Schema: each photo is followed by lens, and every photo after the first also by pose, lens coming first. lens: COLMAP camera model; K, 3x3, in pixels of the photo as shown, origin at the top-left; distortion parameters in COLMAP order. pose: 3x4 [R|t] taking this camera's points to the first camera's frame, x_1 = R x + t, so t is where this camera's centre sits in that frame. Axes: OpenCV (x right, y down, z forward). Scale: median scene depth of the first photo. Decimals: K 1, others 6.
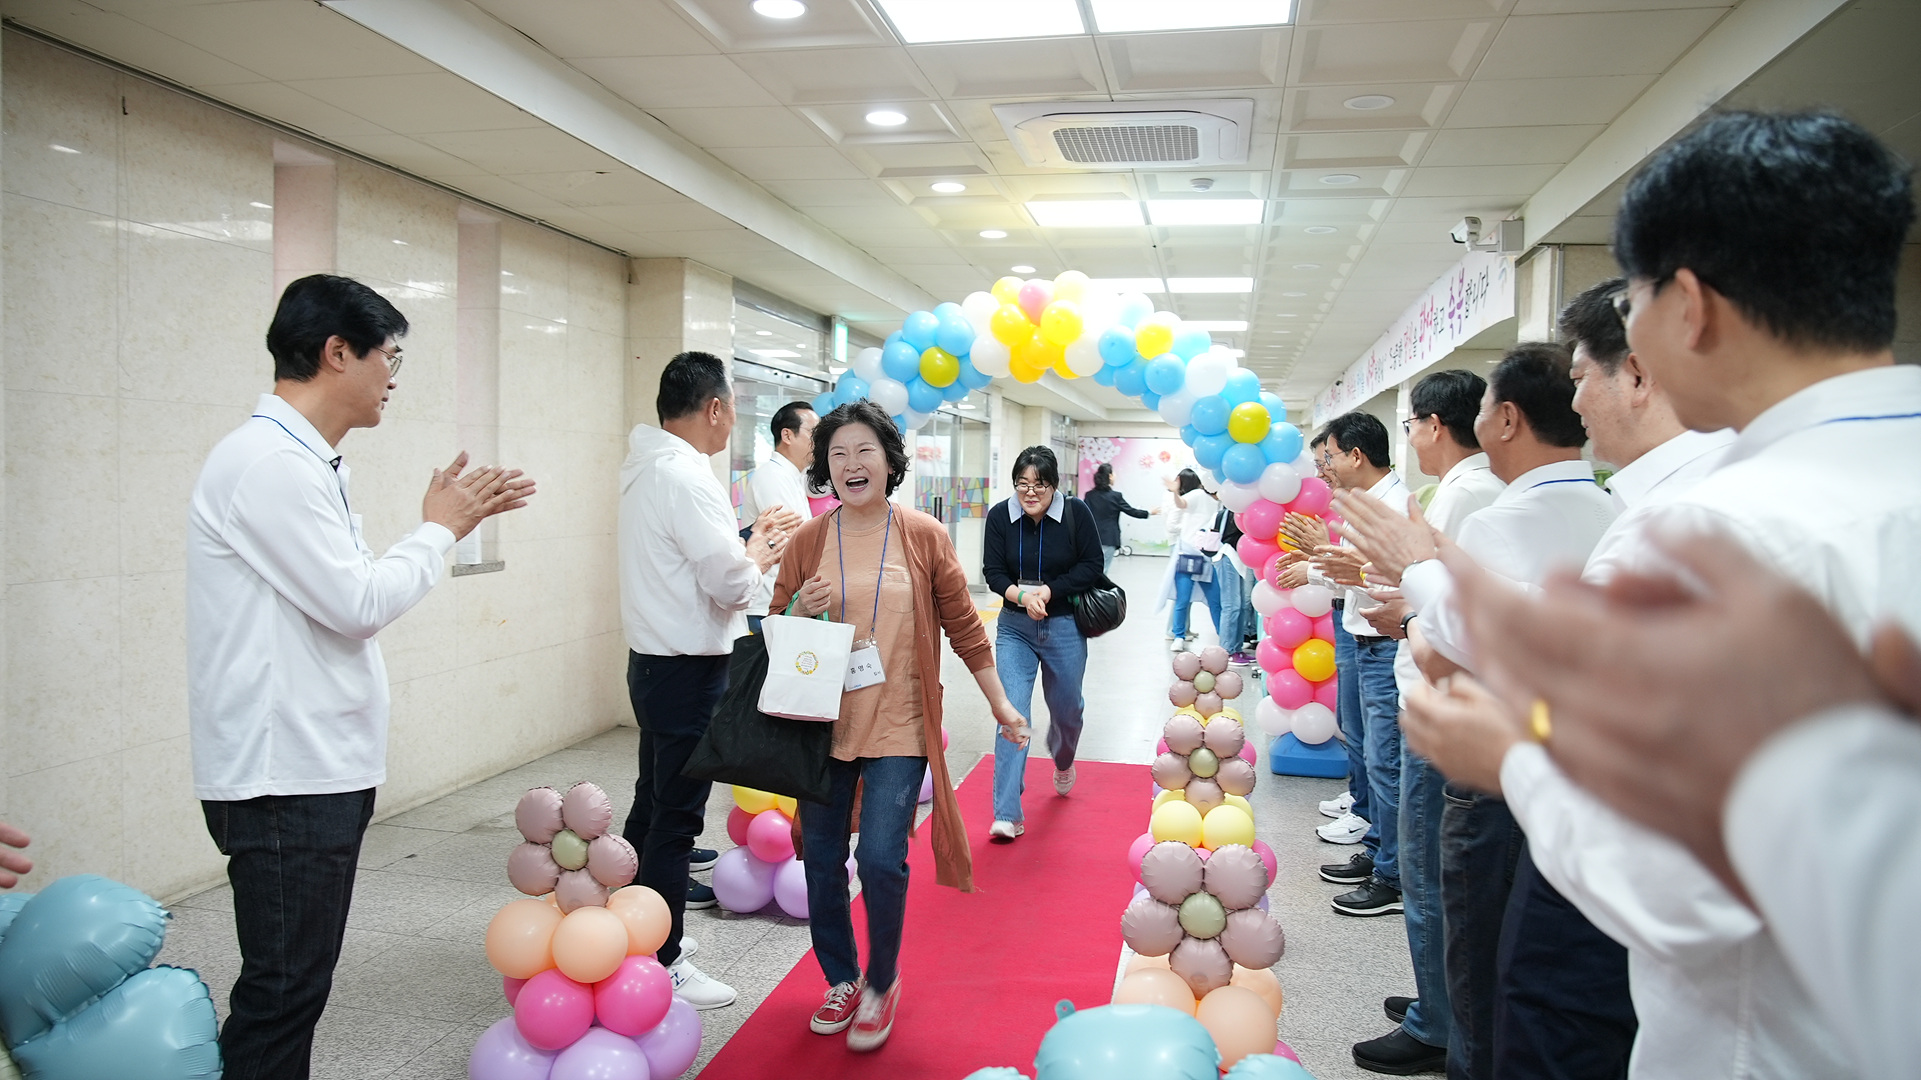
lens RADIAL K [[1326.0, 0, 963.0], [0, 1326.0, 535.5], [0, 0, 1]] dist [-0.018477, 0.006099]
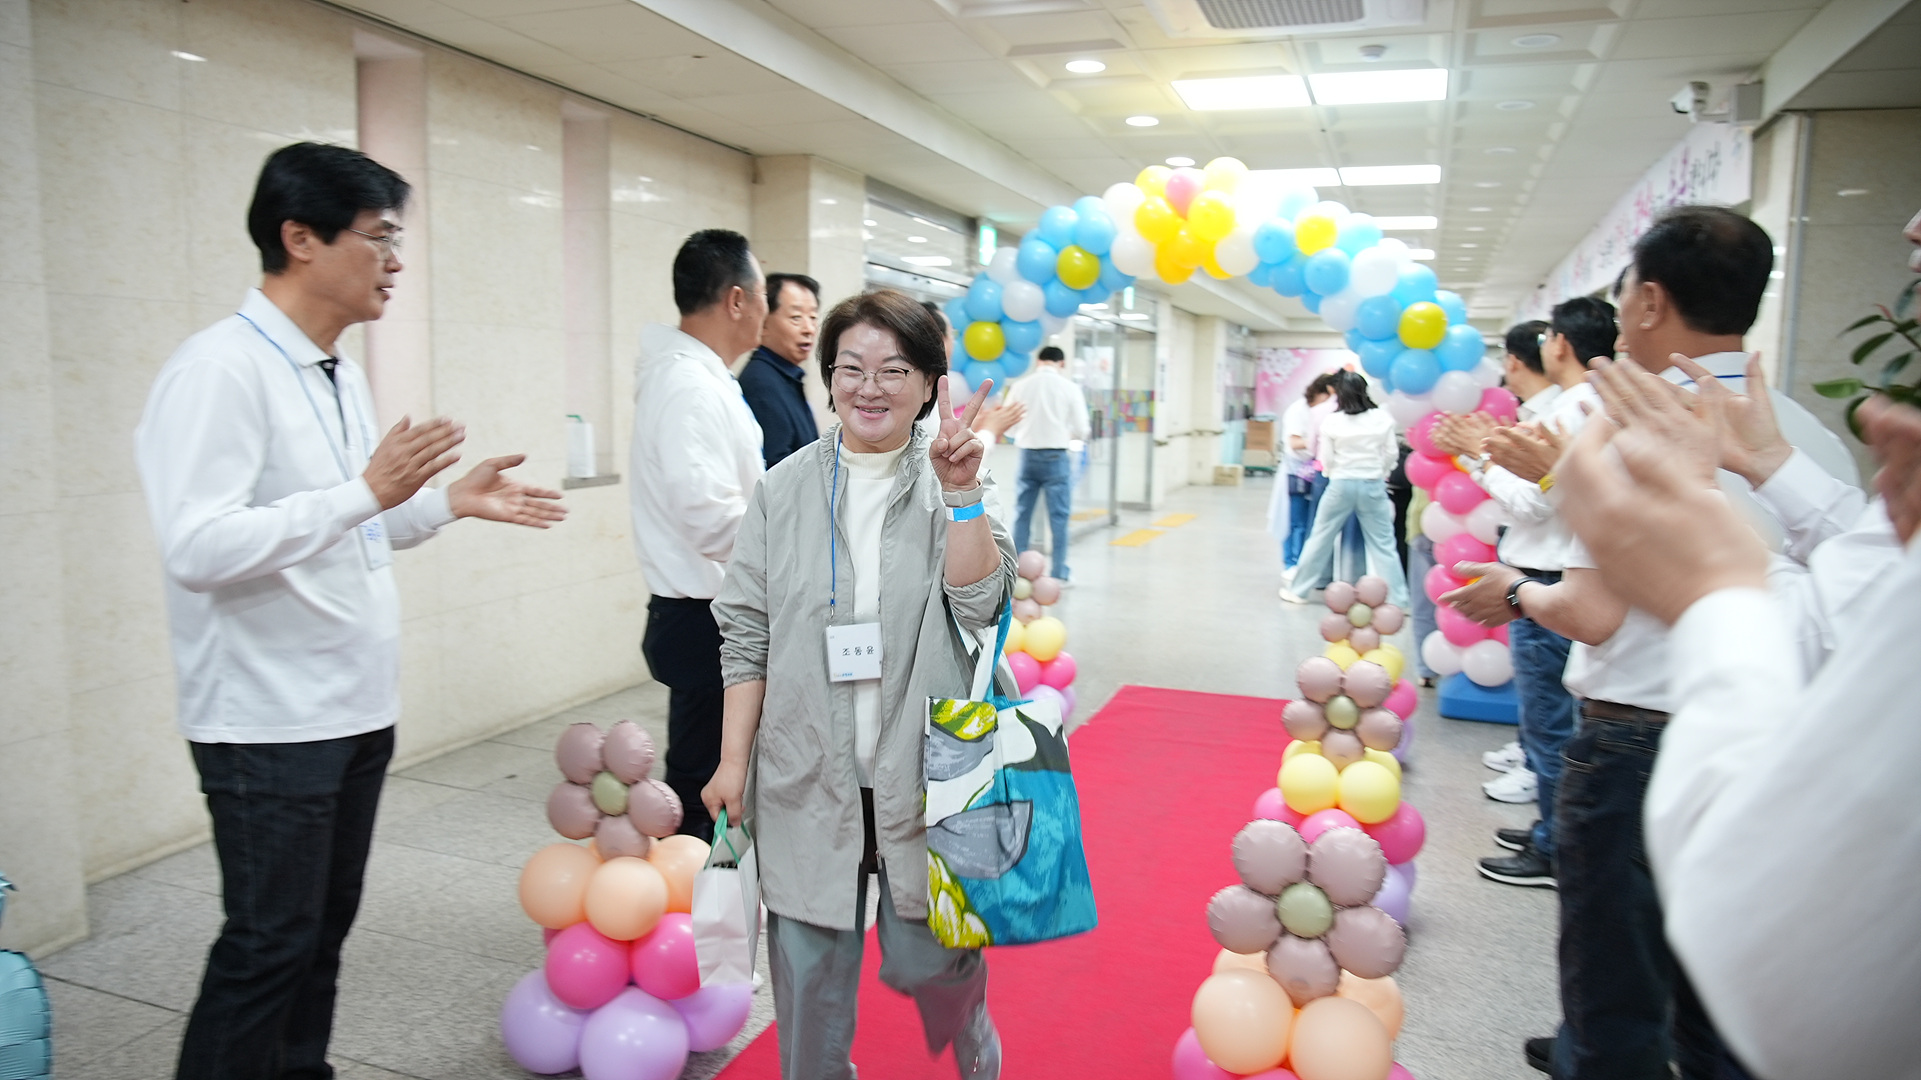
lens RADIAL K [[1328.5, 0, 958.7], [0, 1328.5, 530.5], [0, 0, 1]] dist [-0.017001, 0.006607]
pose [[0.990201, 0.013881, -0.138958, 0.033262], [-0.005504, 0.998154, 0.060487, 0.000281], [0.139541, -0.059130, 0.988449, 0.069776]]
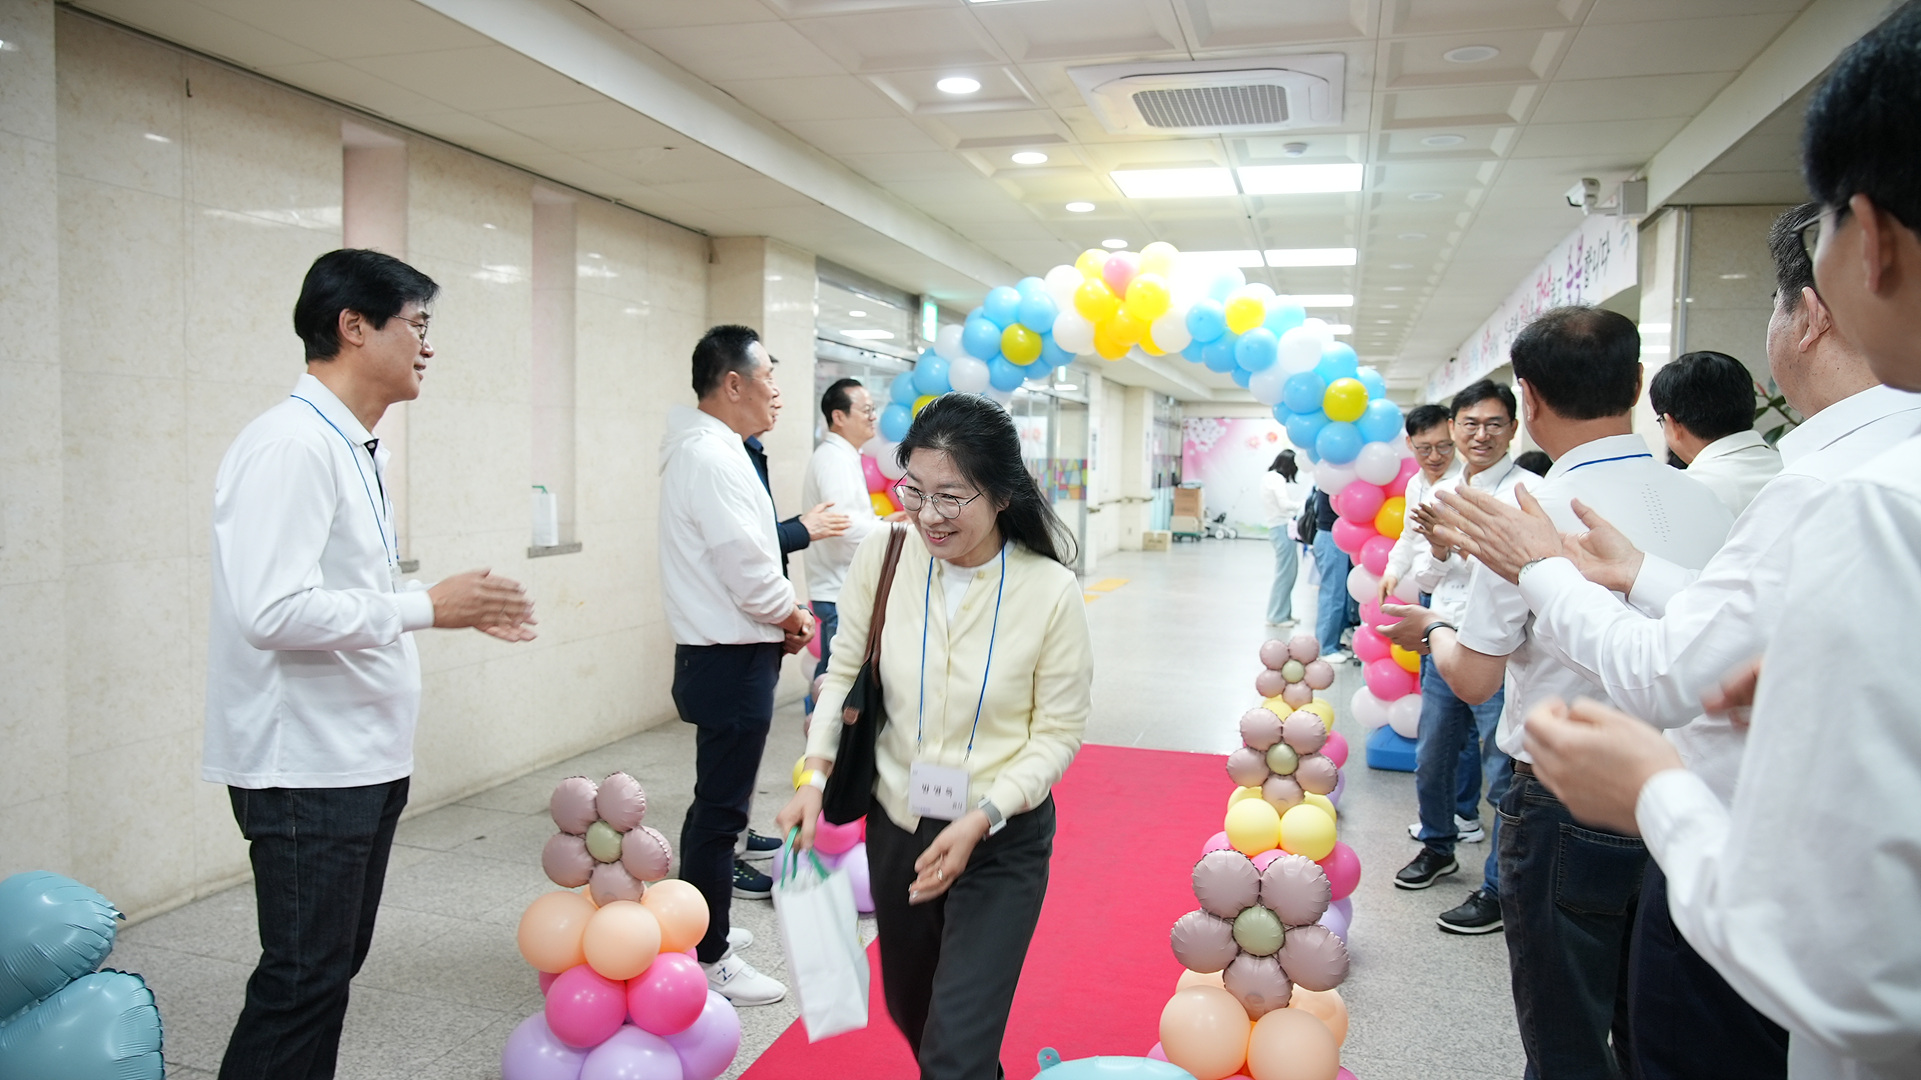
lens RADIAL K [[1324.8, 0, 959.3], [0, 1324.8, 537.9], [0, 0, 1]] dist [-0.016133, 0.003650]
pose [[0.996365, 0.003019, -0.085135, 0.021006], [-0.001709, 0.999879, 0.015461, -0.000193], [0.085172, -0.015259, 0.996249, 0.028435]]
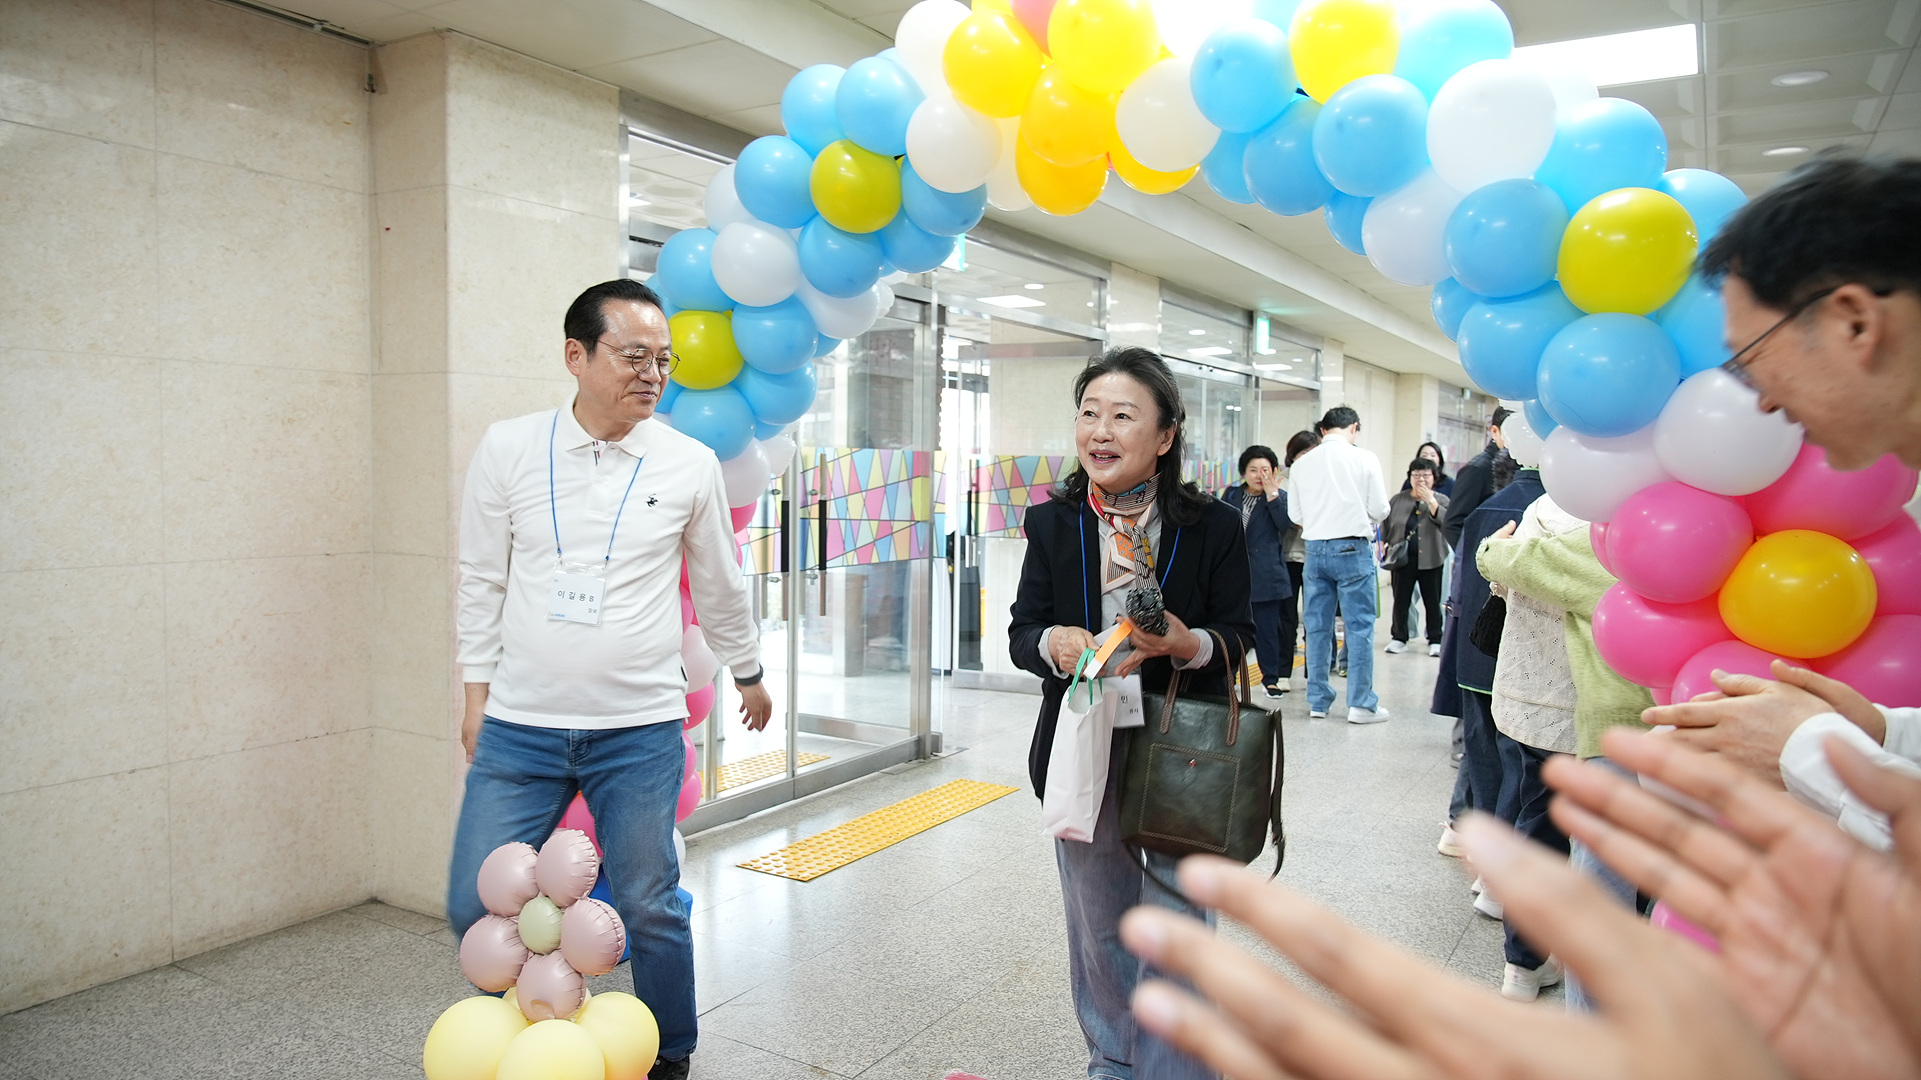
lens RADIAL K [[1276.7, 0, 966.7], [0, 1276.7, 542.8], [0, 0, 1]] dist [-0.015897, -0.000815]
pose [[0.942982, 0.010146, -0.332690, 0.170407], [-0.007598, 0.999931, 0.008960, -0.014091], [0.332758, -0.005921, 0.942994, 0.659881]]
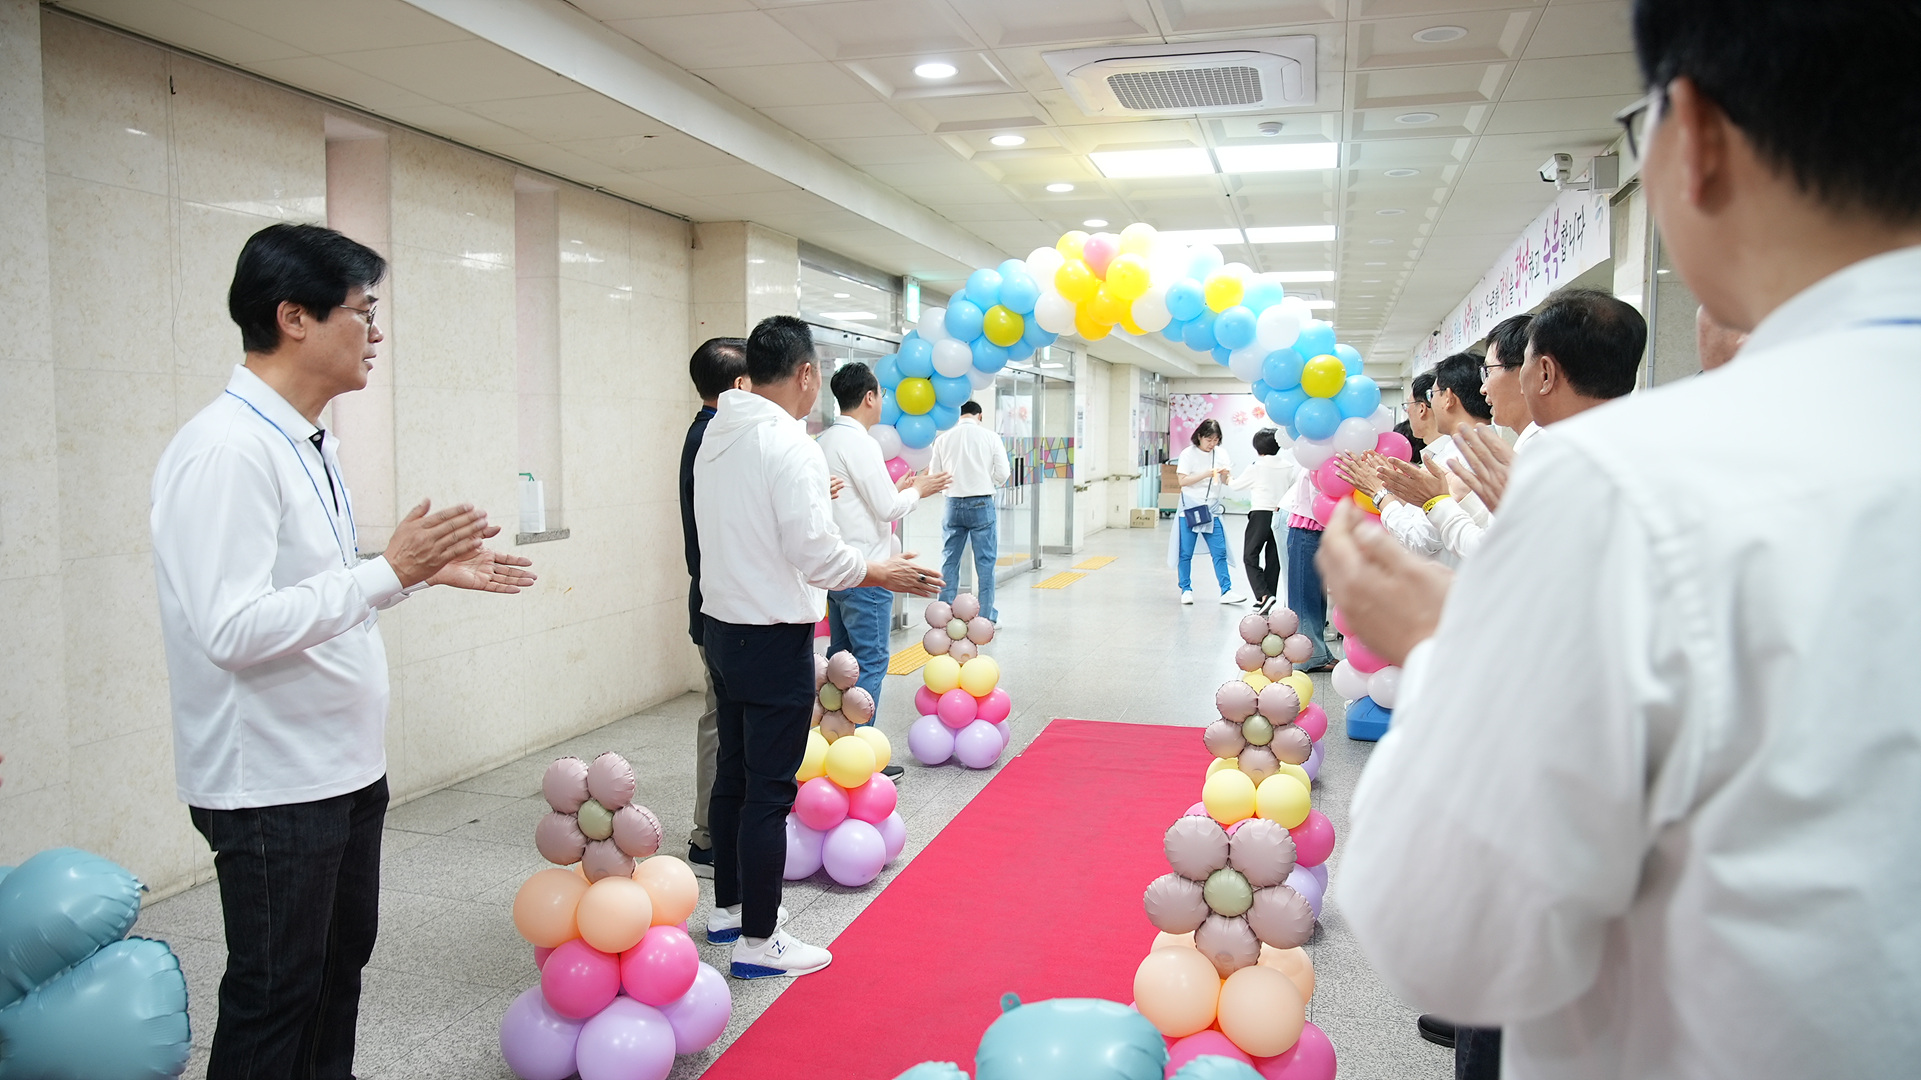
lens RADIAL K [[1333.3, 0, 959.4], [0, 1333.3, 532.6], [0, 0, 1]] dist [-0.011302, -0.002824]
pose [[0.996924, -0.010676, -0.077641, 0.026577], [0.012784, 0.999562, 0.026702, -0.001079], [0.077322, -0.027612, 0.996624, 0.012233]]
